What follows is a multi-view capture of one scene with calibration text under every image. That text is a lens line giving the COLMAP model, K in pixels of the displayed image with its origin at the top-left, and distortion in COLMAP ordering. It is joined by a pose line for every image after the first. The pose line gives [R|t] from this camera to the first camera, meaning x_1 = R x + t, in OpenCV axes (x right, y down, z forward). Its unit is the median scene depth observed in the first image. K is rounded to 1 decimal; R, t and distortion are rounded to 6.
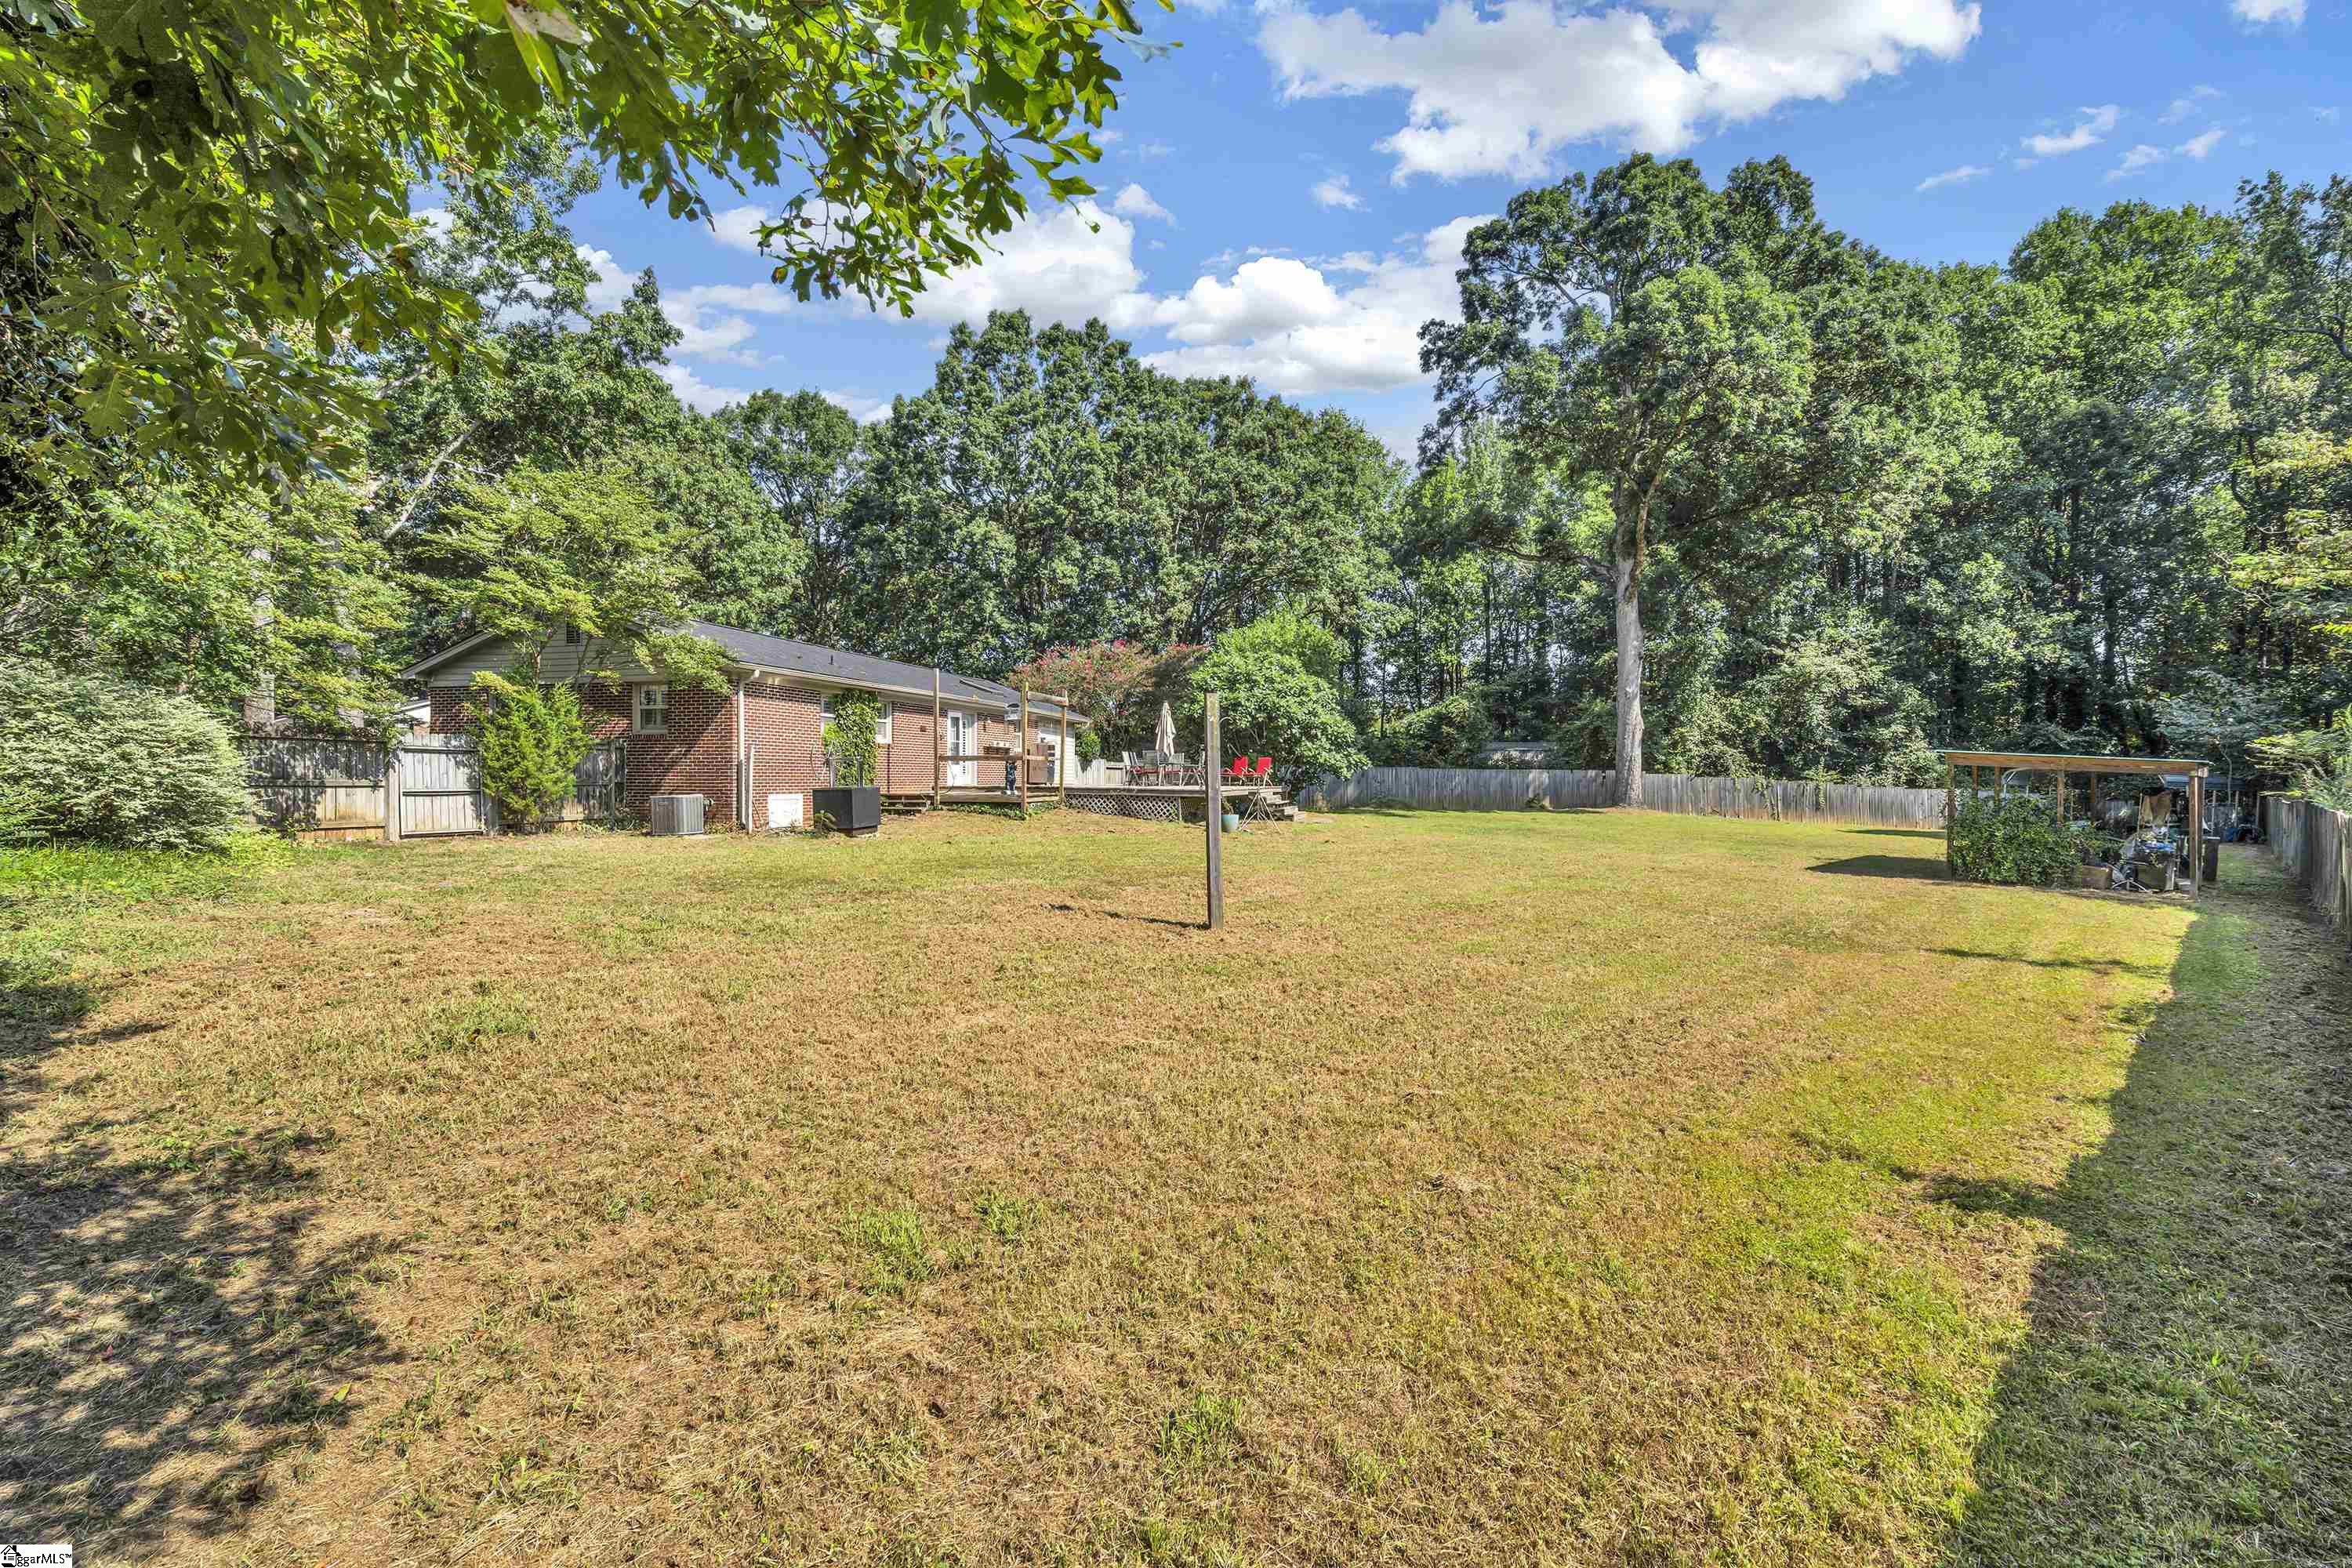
lens RADIAL K [[1060.1, 0, 1174.5], [0, 1060.1, 780.3], [0, 0, 1]] dist [-0.001312, -0.000012]
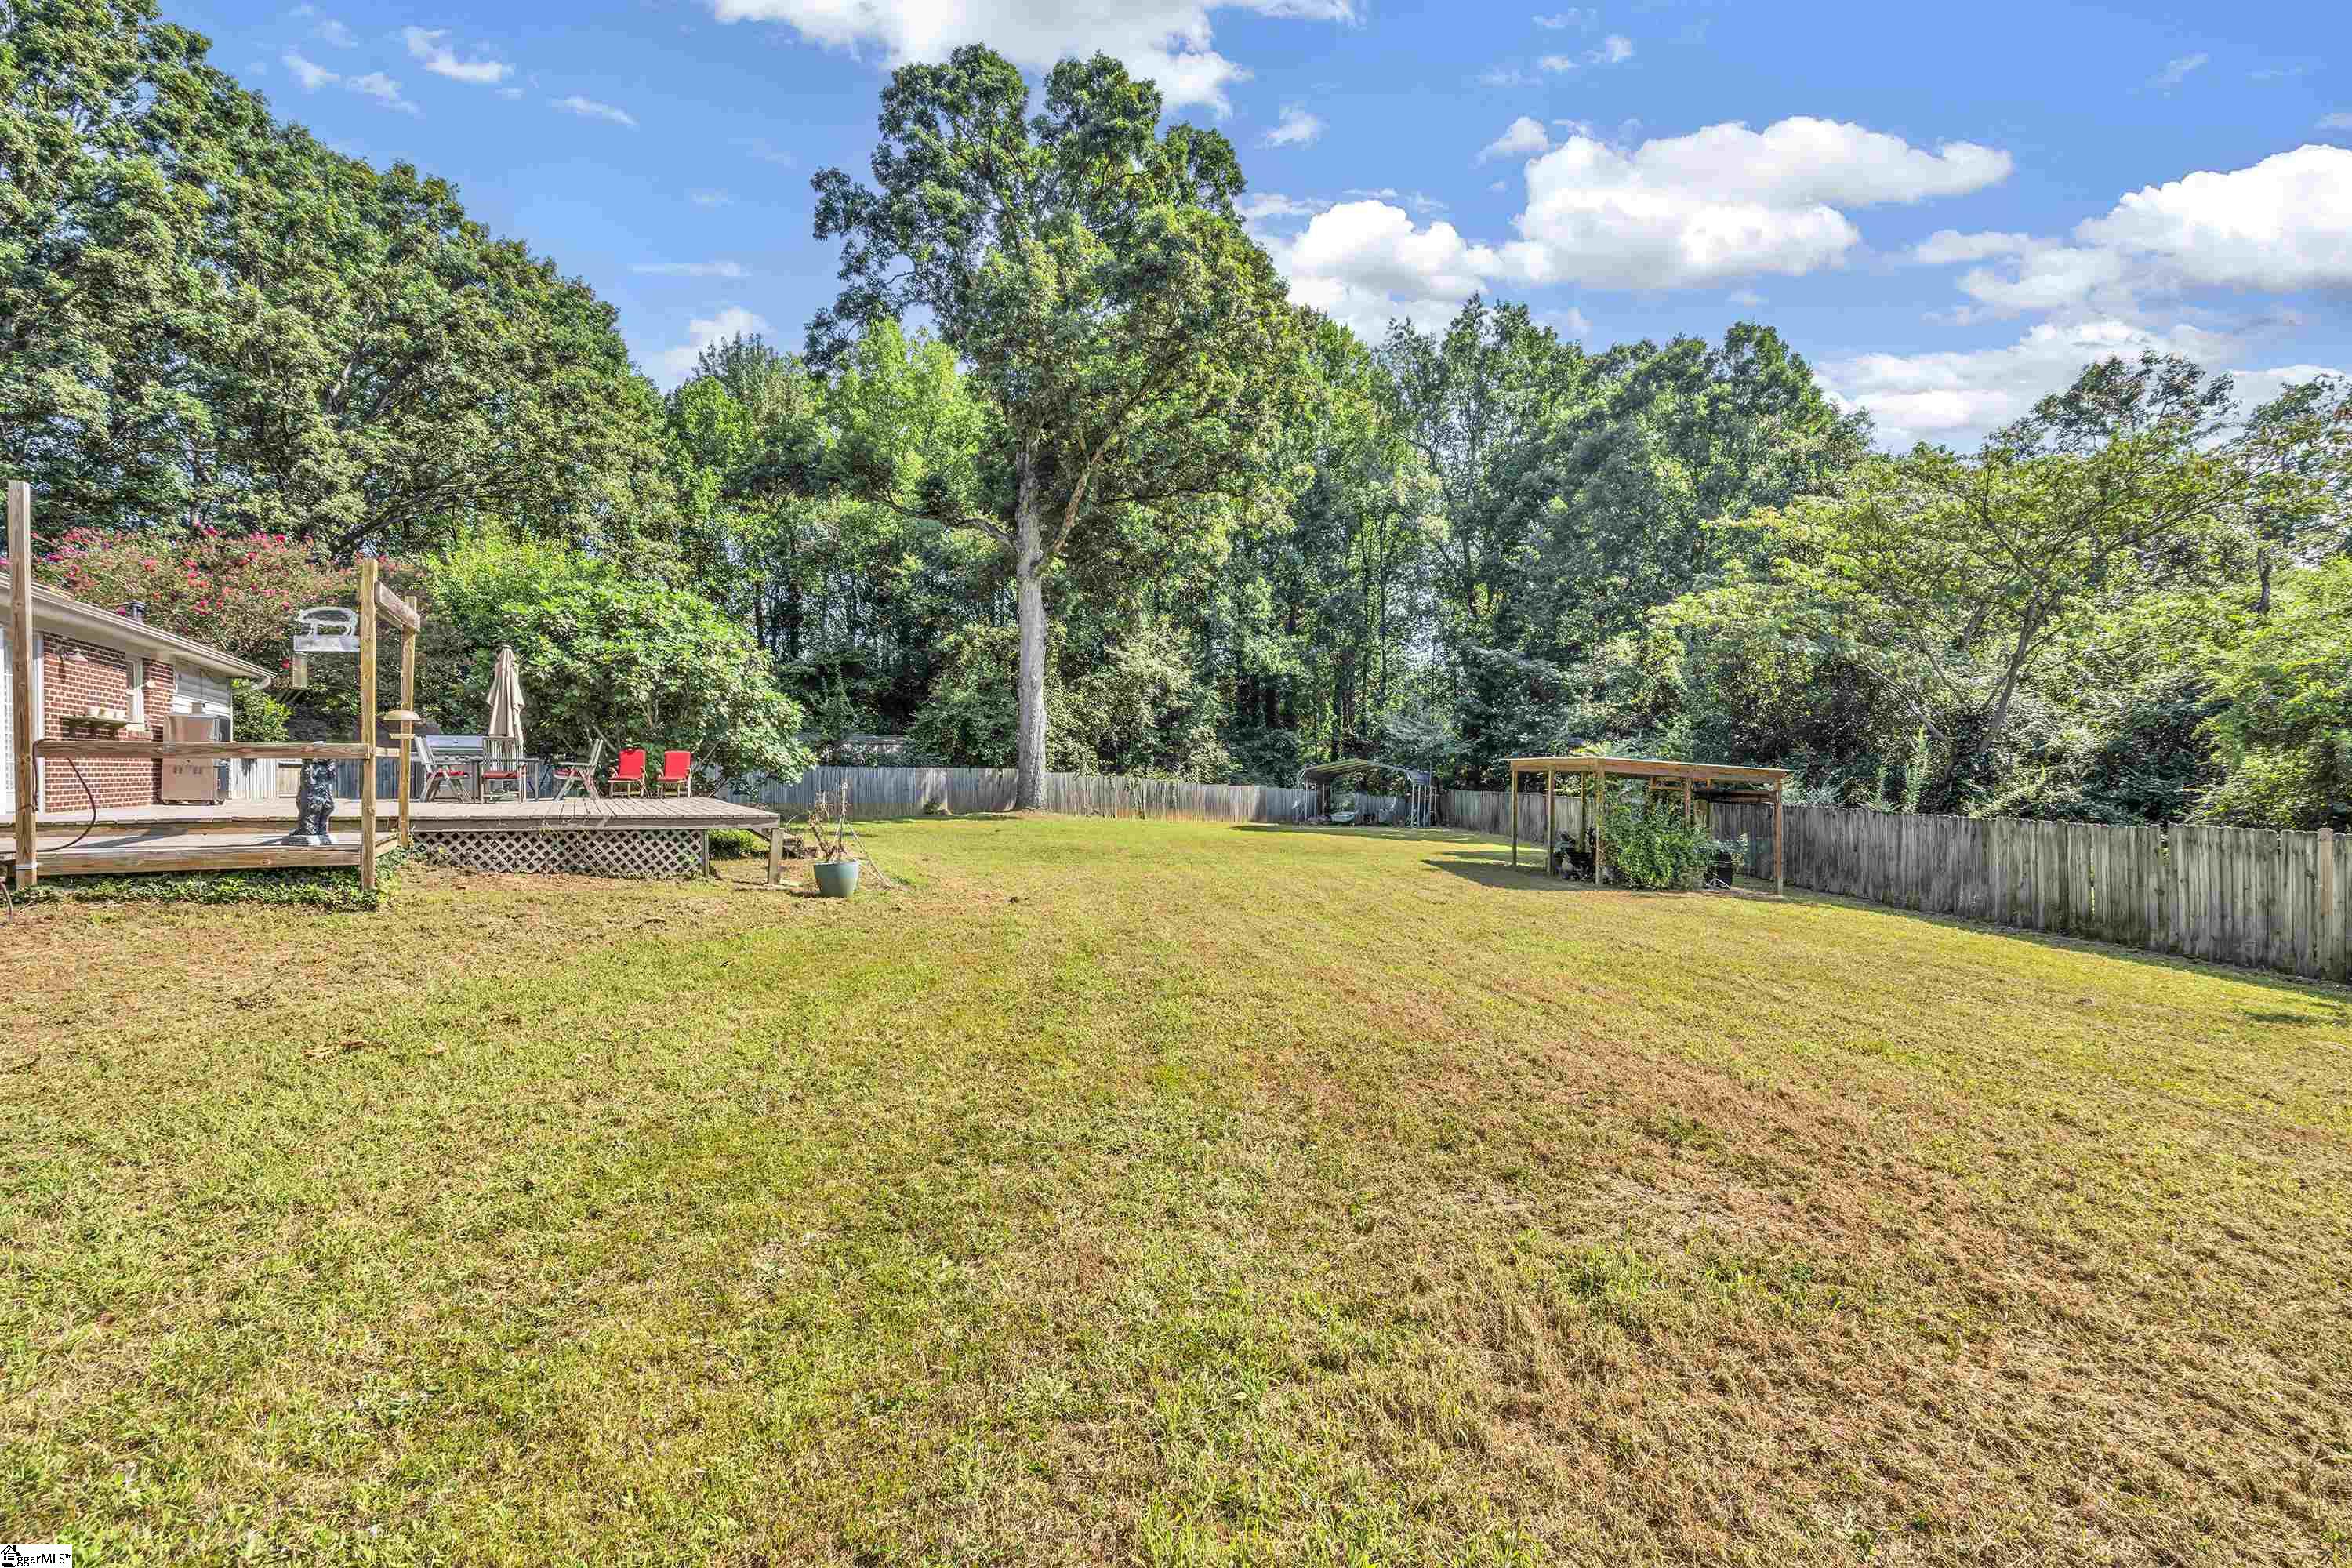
lens RADIAL K [[1060.1, 0, 1174.5], [0, 1060.1, 780.3], [0, 0, 1]] dist [-0.001312, -0.000012]
pose [[0.700293, -0.007829, 0.713813, -0.112205], [0.002226, 0.999959, 0.008784, -0.006612], [-0.713852, -0.004563, 0.700281, 0.263524]]
